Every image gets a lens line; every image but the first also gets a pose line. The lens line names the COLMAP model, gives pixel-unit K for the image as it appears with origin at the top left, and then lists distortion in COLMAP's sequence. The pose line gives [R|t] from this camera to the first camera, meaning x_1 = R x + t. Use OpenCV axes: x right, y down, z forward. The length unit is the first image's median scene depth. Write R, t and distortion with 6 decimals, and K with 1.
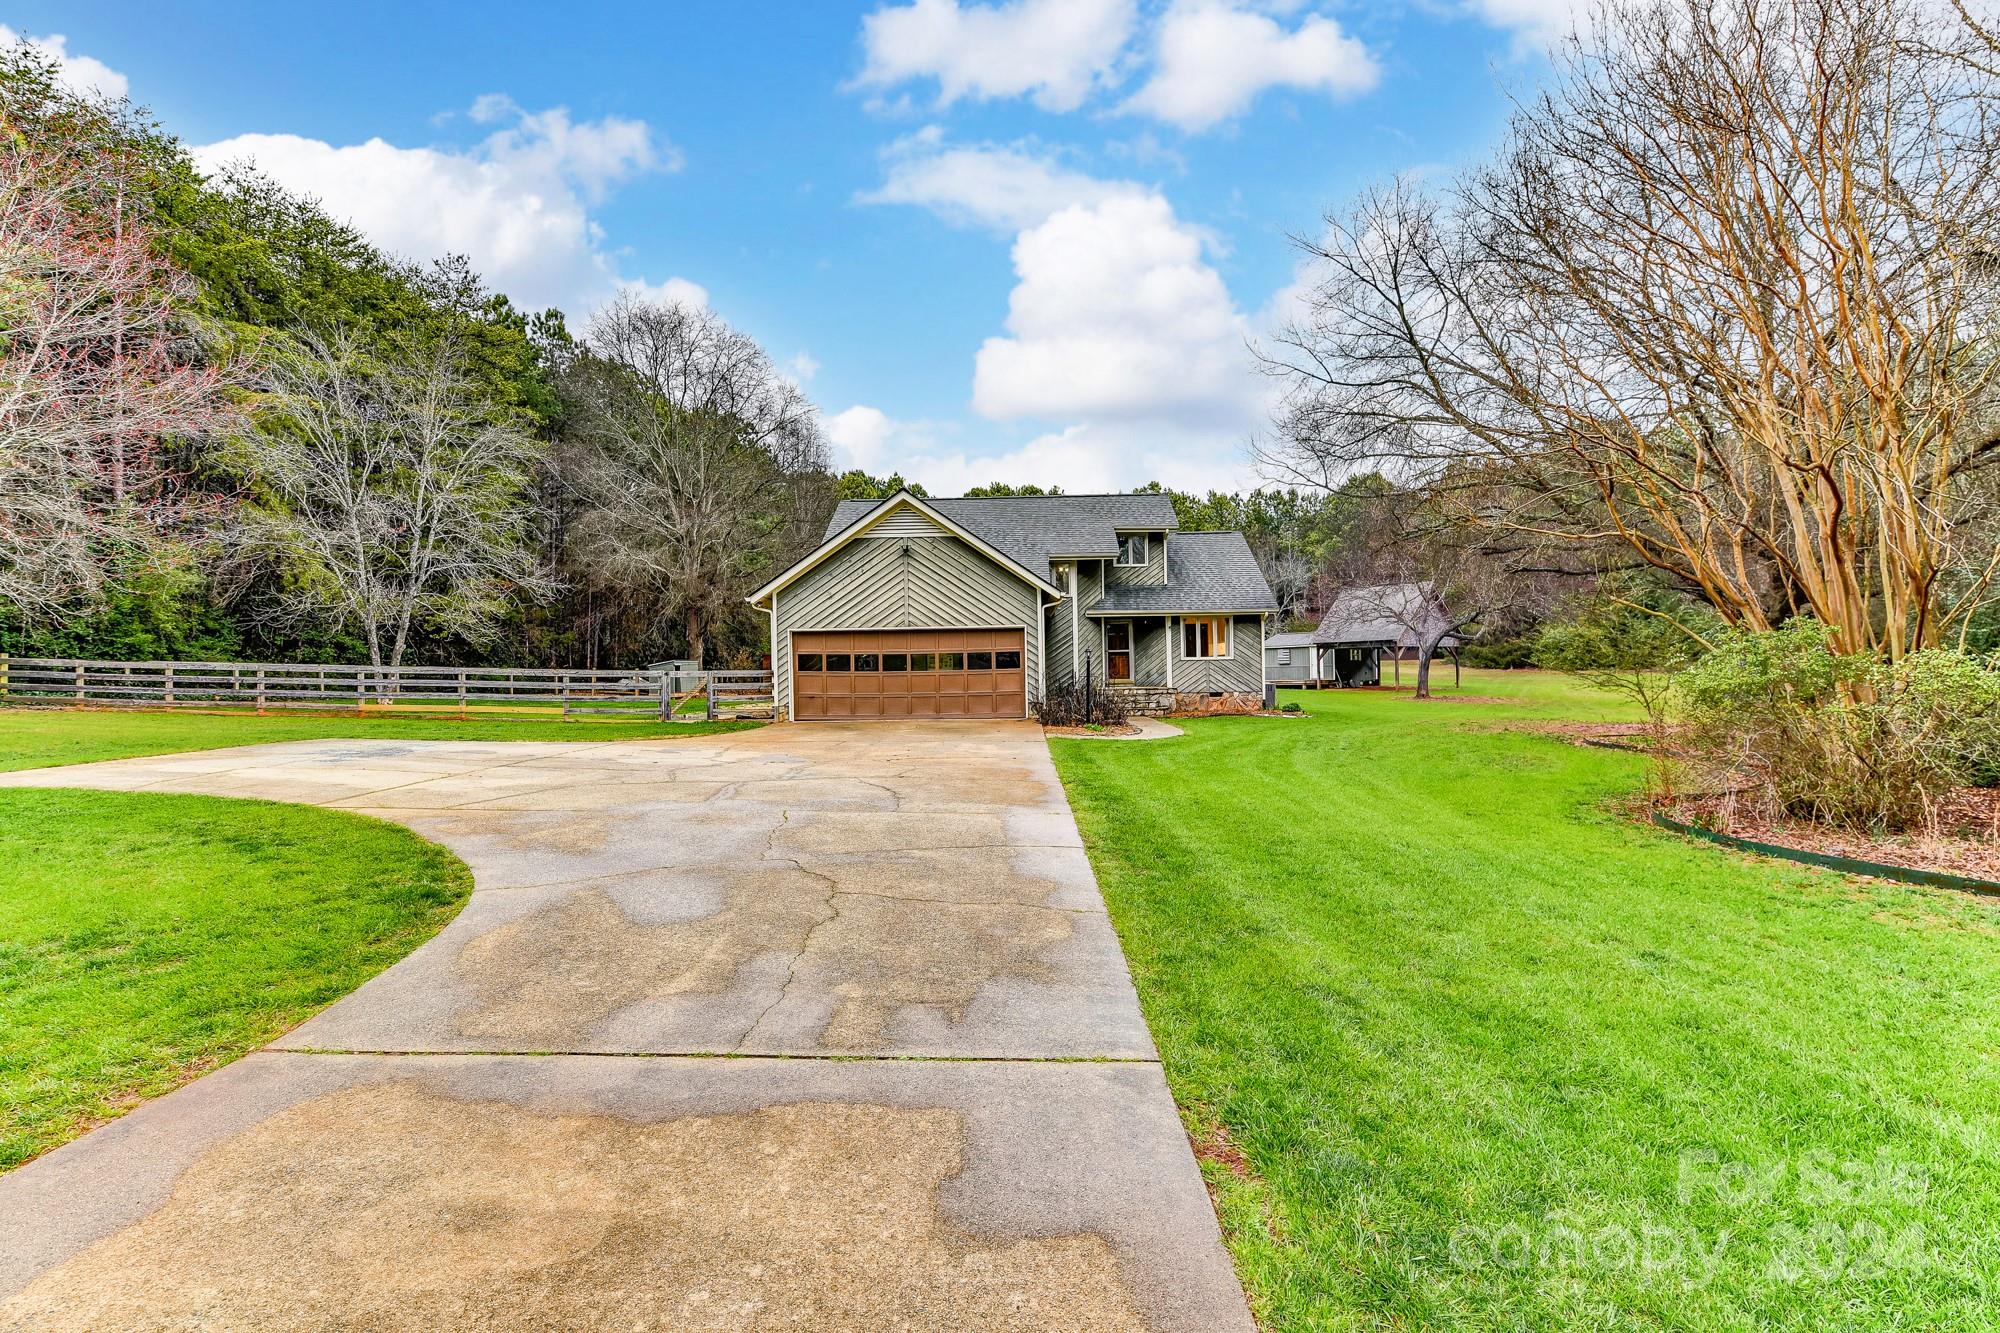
lens RADIAL K [[889.9, 0, 1000.2], [0, 889.9, 665.2], [0, 0, 1]] dist [0.003607, -0.007752]
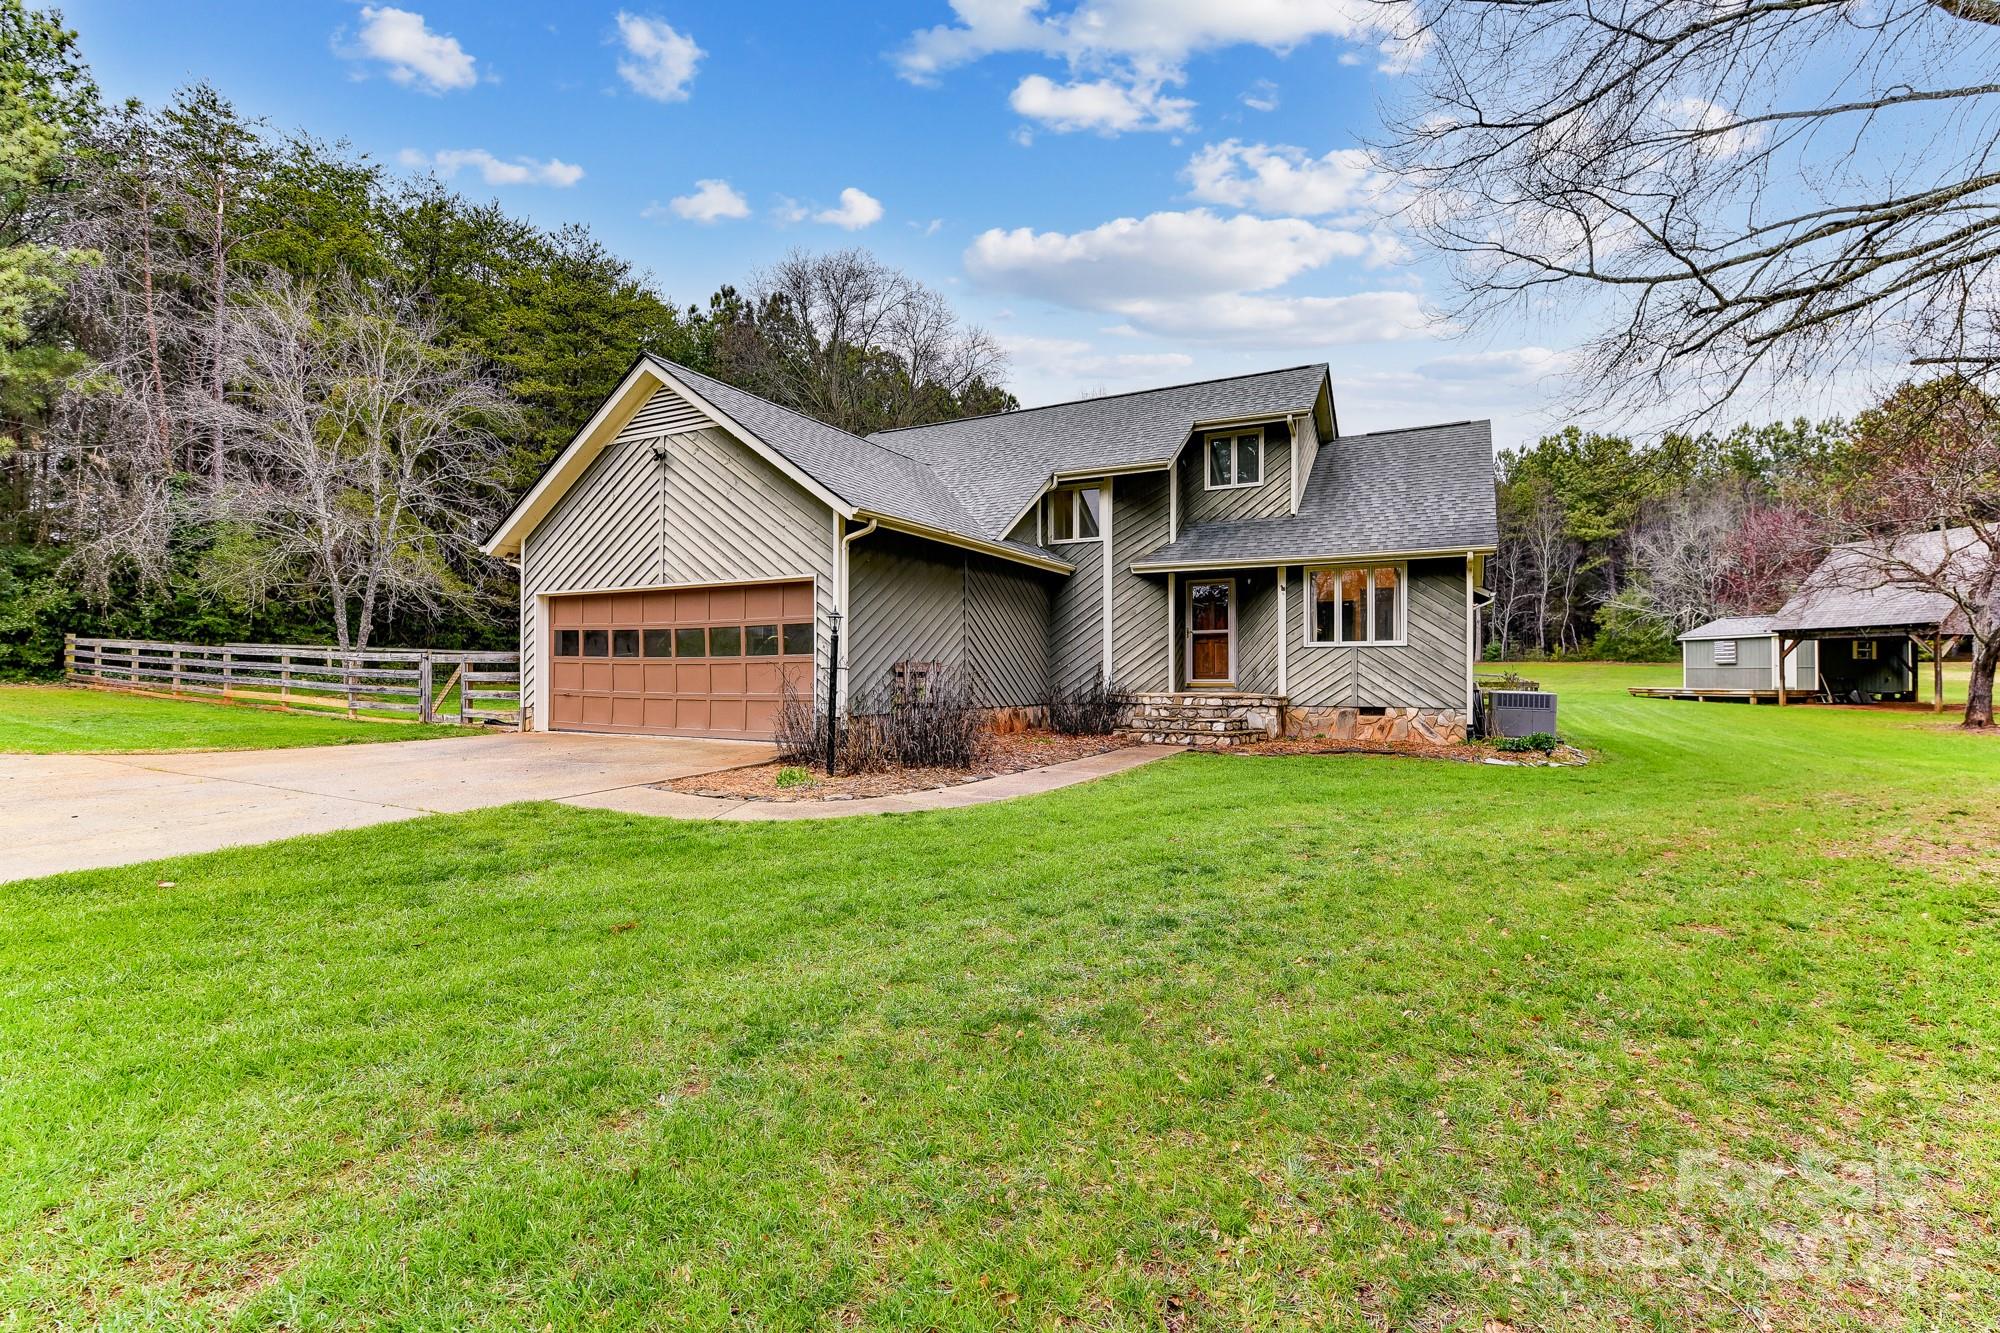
lens RADIAL K [[889.9, 0, 995.7], [0, 889.9, 655.4], [0, 0, 1]] dist [0.003607, -0.007752]
pose [[0.900117, 0.007587, -0.435581, 0.272516], [-0.011220, 0.999920, -0.005768, 0.005046], [0.435503, 0.010079, 0.900131, 0.418466]]
